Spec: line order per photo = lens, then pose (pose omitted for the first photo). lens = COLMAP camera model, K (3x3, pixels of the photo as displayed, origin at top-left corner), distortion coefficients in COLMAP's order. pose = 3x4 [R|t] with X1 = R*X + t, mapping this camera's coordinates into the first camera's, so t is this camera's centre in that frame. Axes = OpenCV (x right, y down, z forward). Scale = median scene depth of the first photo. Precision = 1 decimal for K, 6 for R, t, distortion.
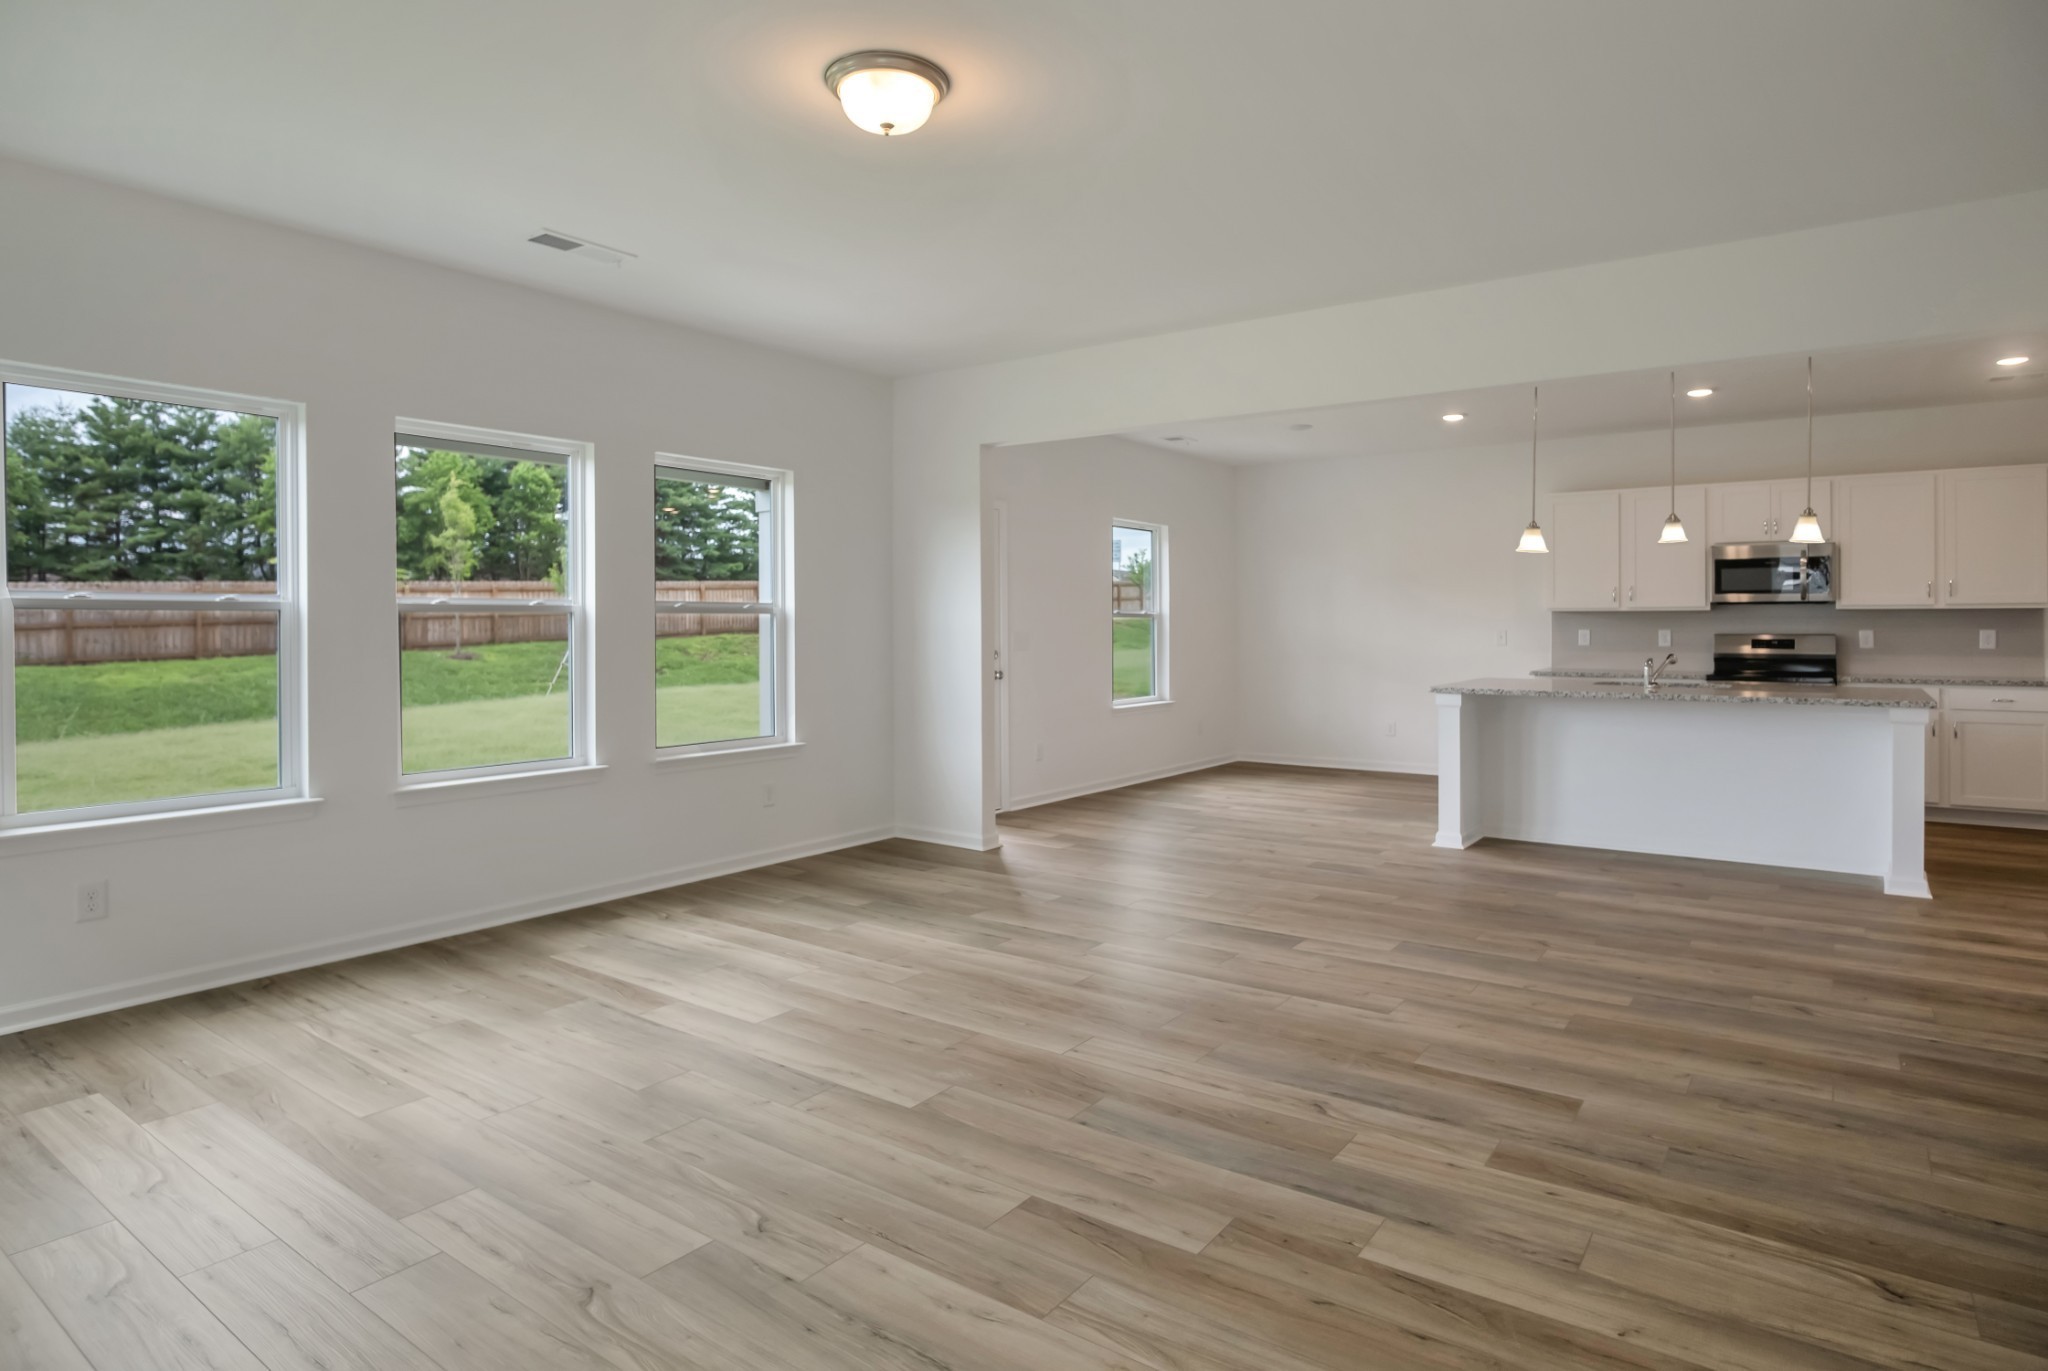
lens RADIAL K [[1116.1, 0, 1021.5], [0, 1116.1, 640.3], [0, 0, 1]] dist [-0.022341, 0.001220]
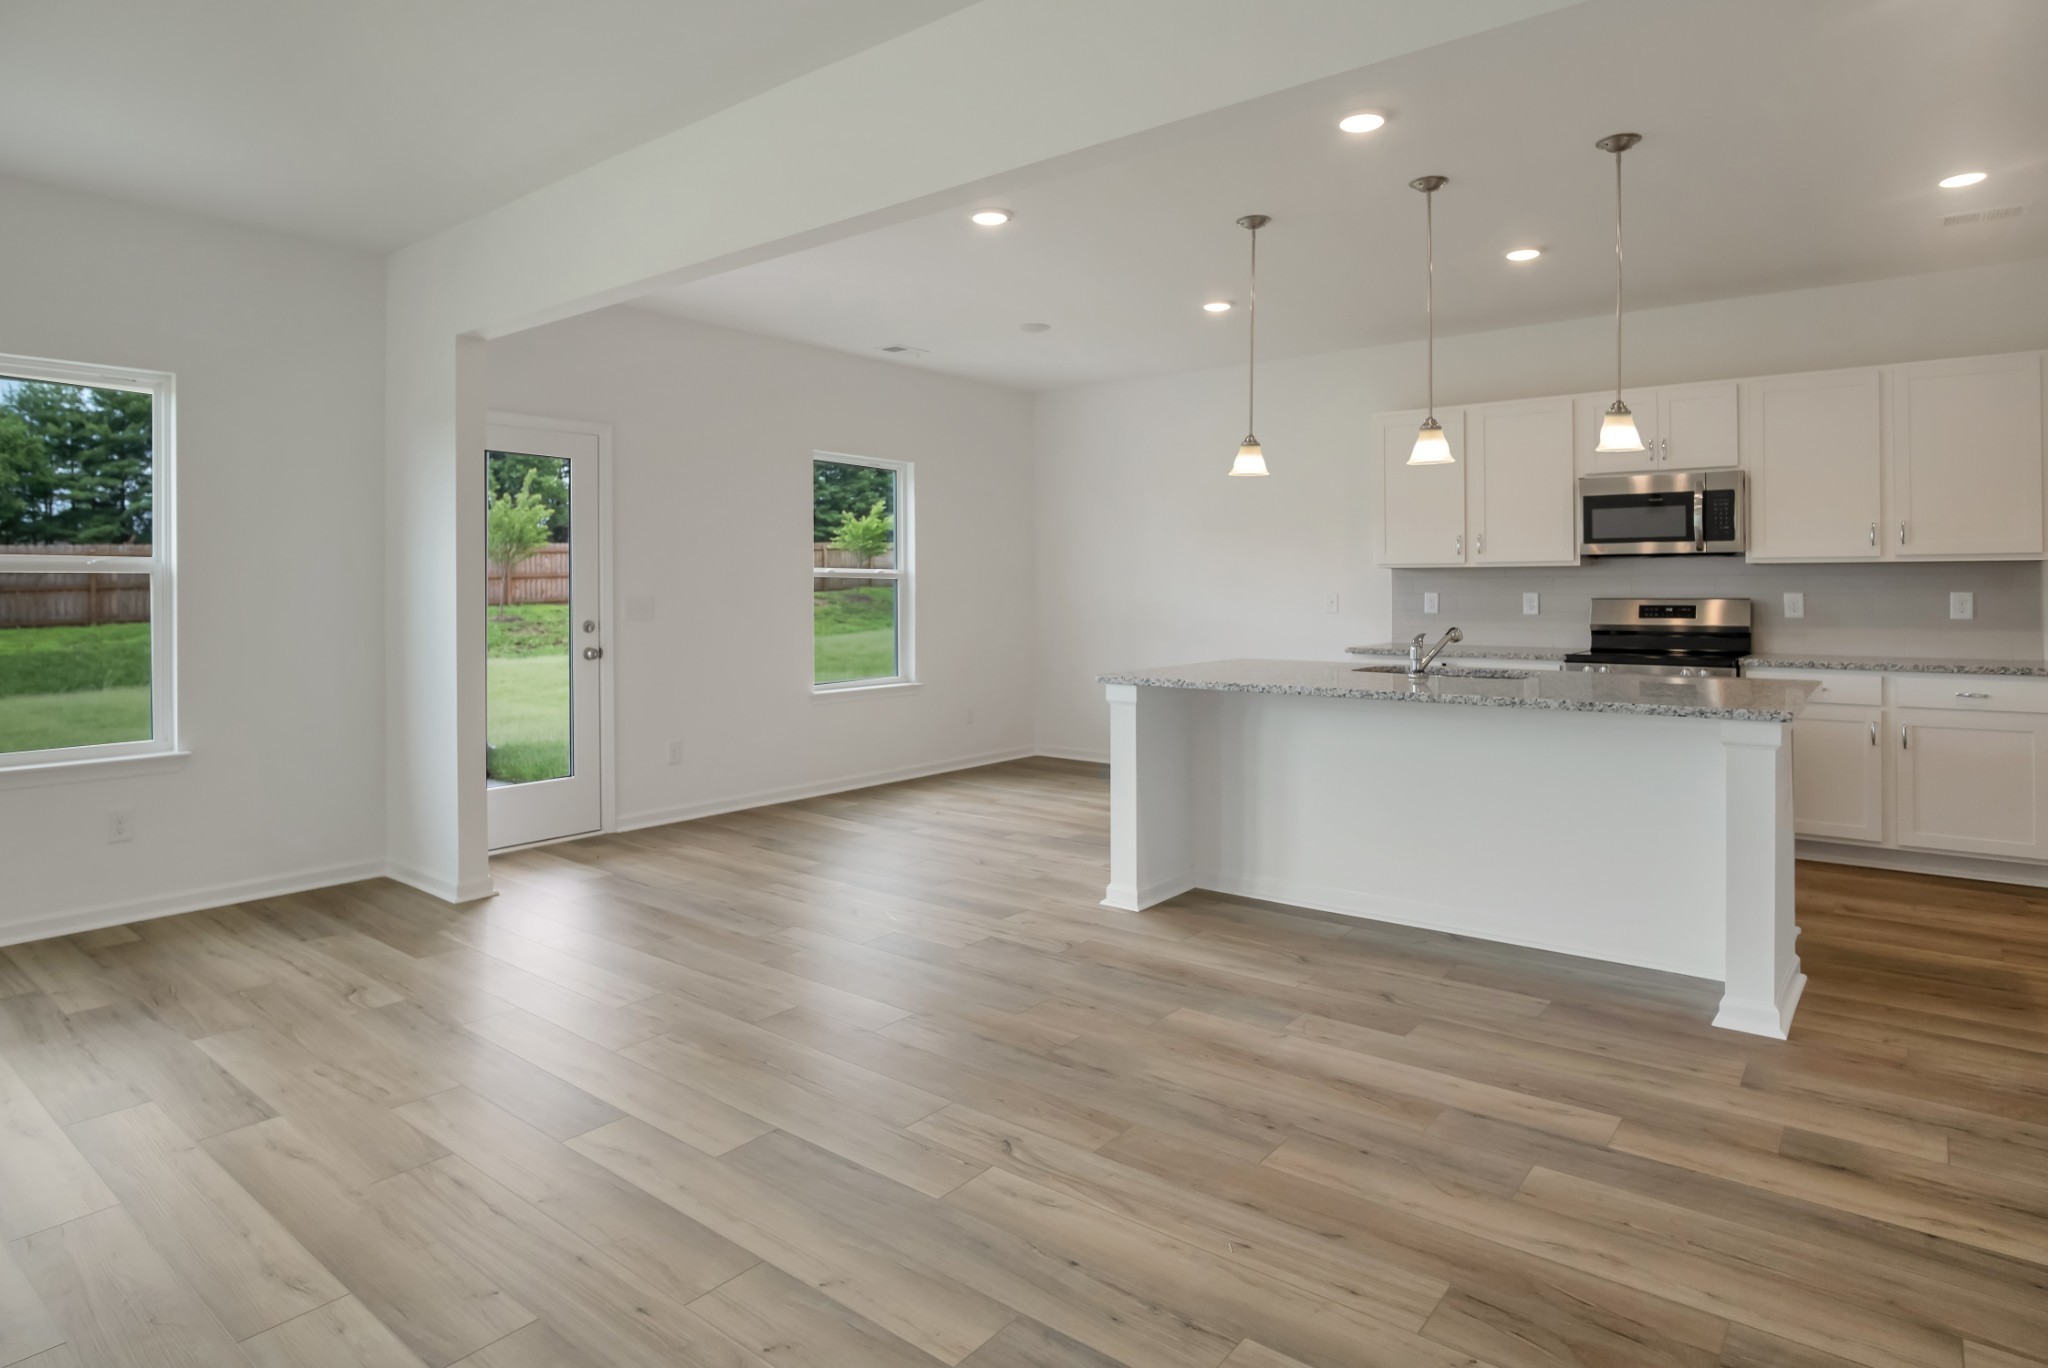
lens RADIAL K [[1116.1, 0, 1017.8], [0, 1116.1, 595.9], [0, 0, 1]] dist [-0.022341, 0.001220]
pose [[0.998733, -0.001148, -0.050307, 0.123094], [0.000745, 0.999968, -0.008028, -0.000685], [0.050314, 0.007980, 0.998702, 0.105510]]
